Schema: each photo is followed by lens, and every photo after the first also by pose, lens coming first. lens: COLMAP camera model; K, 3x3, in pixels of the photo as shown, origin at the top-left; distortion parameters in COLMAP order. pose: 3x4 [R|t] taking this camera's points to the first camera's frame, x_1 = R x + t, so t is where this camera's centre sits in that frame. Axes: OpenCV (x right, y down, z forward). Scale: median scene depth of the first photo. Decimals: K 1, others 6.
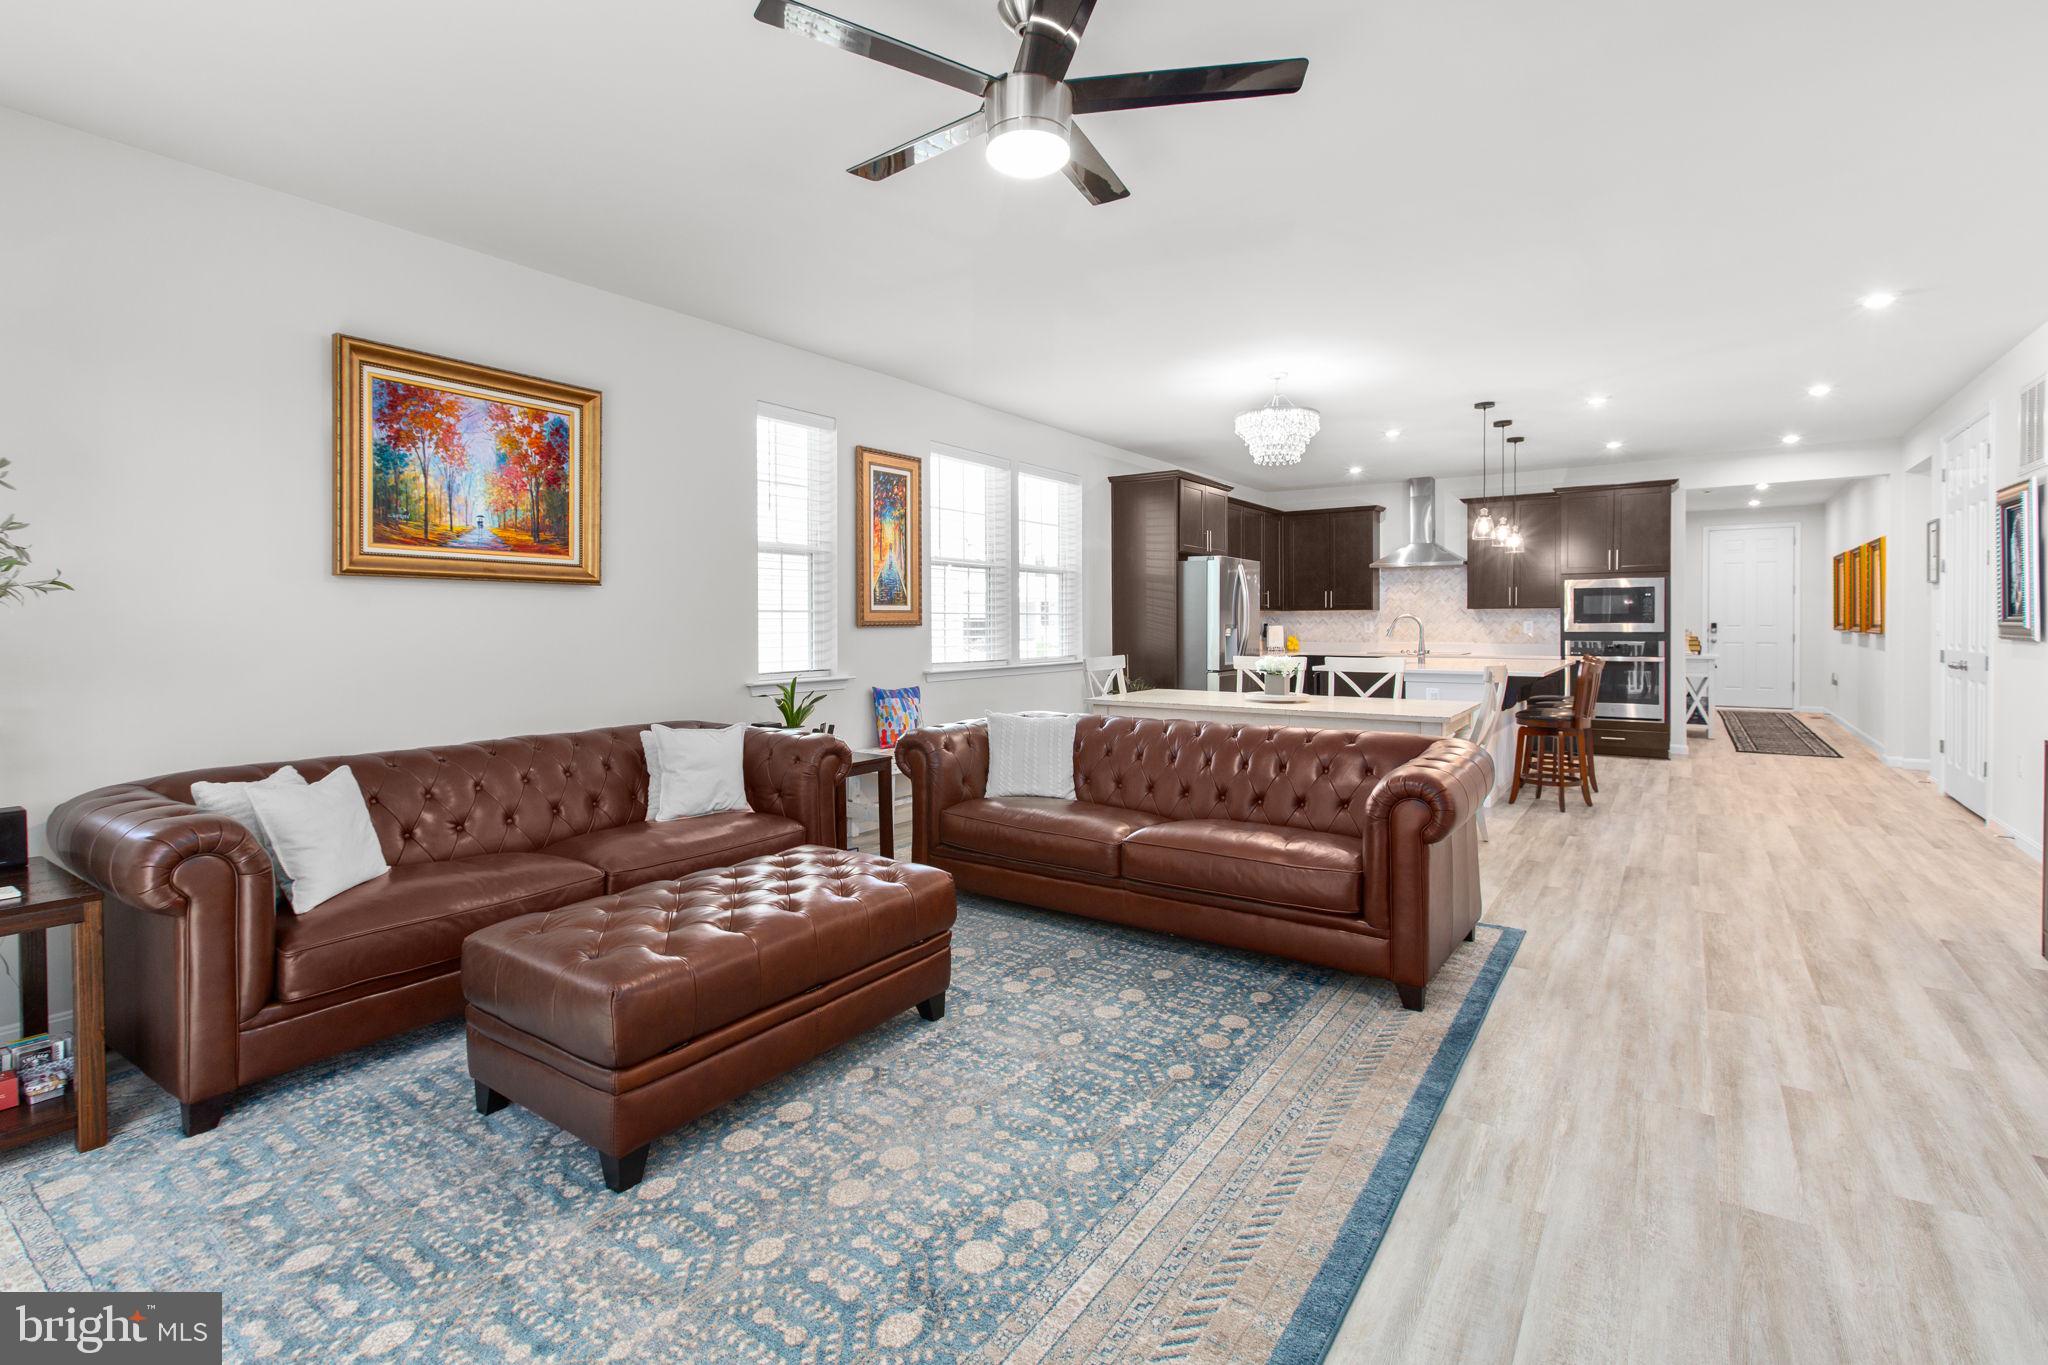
lens RADIAL K [[923.7, 0, 1014.1], [0, 923.7, 636.4], [0, 0, 1]] dist [0.001615, -0.001511]
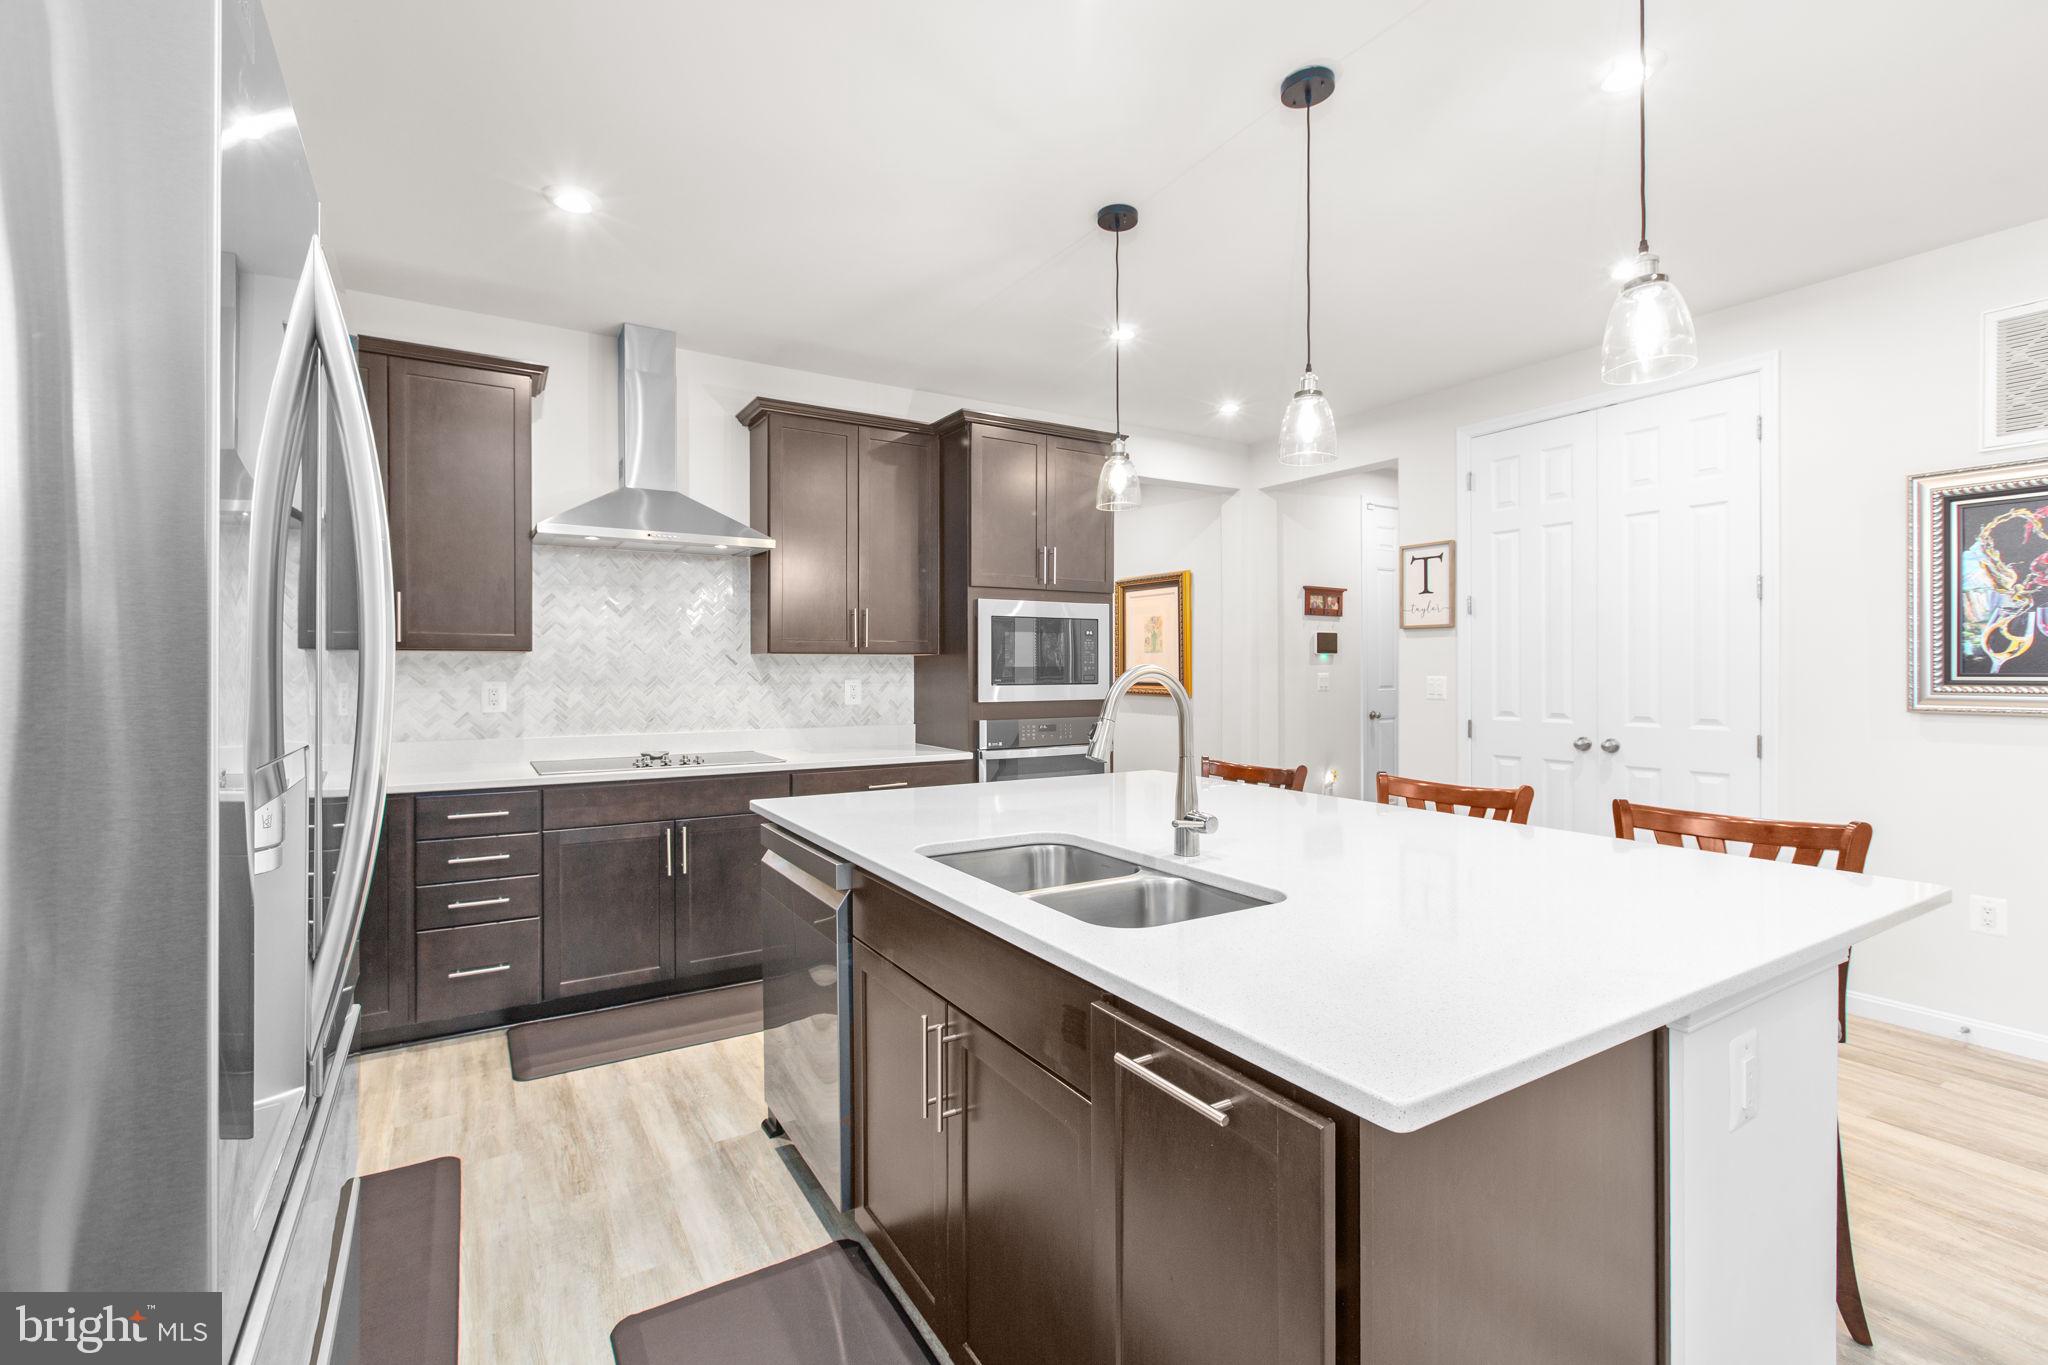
lens RADIAL K [[923.7, 0, 1018.5], [0, 923.7, 668.4], [0, 0, 1]] dist [0.001615, -0.001511]
pose [[0.374925, 0.002934, 0.927050, 0.132145], [0.014401, 0.999856, -0.008989, -0.017236], [-0.926943, 0.016721, 0.374829, 0.741749]]
